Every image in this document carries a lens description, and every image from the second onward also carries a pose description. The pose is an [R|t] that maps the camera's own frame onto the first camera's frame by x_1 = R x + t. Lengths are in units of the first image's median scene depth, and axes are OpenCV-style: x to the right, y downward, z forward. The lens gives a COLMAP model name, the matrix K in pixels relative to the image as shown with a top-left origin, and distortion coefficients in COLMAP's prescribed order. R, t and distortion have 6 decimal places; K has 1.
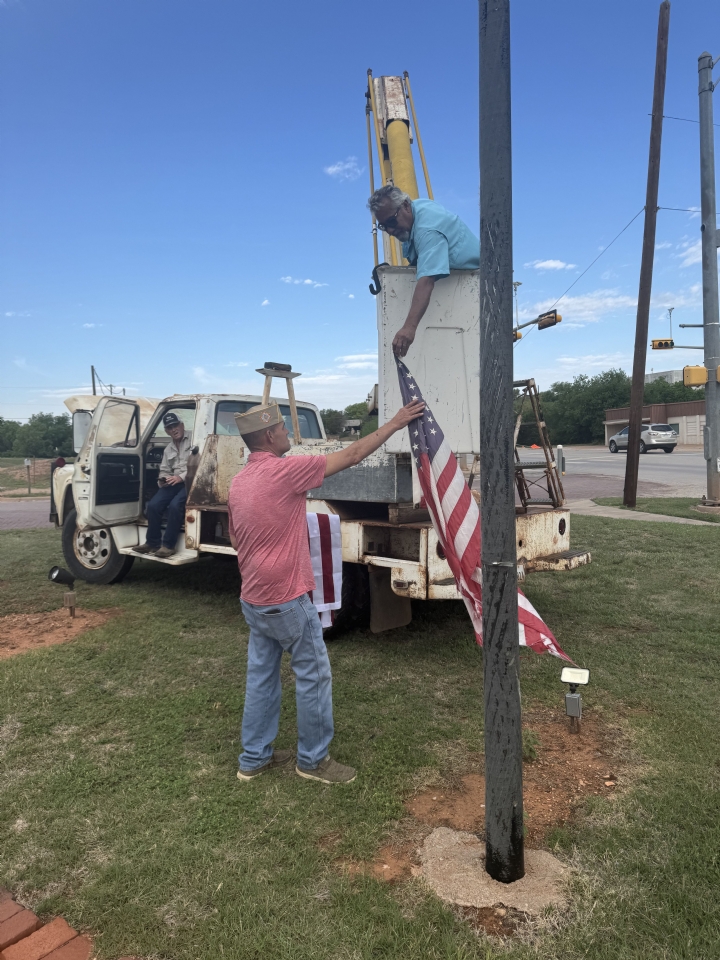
lens RADIAL K [[683.0, 0, 370.8], [0, 683.0, 481.5], [0, 0, 1]] dist [0.089414, -0.085405]
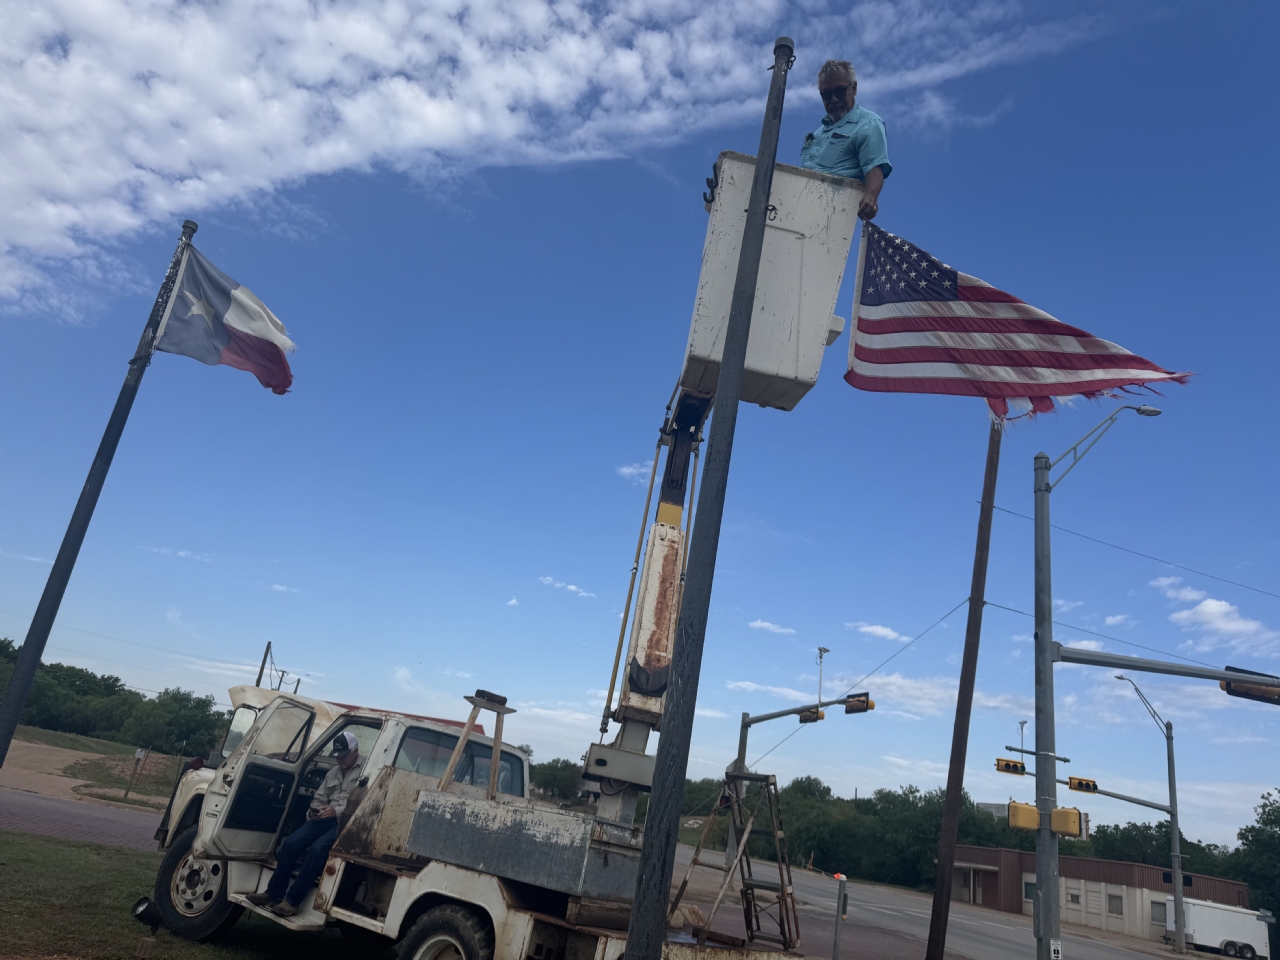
lens RADIAL K [[932.5, 0, 652.6], [0, 932.5, 478.2], [0, 0, 1]] dist [0.032063, -0.049725]
pose [[0.980481, 0.193785, -0.033244, 0.042924], [-0.190806, 0.897004, -0.398719, 0.008555], [-0.047446, 0.397279, 0.916471, -0.160348]]
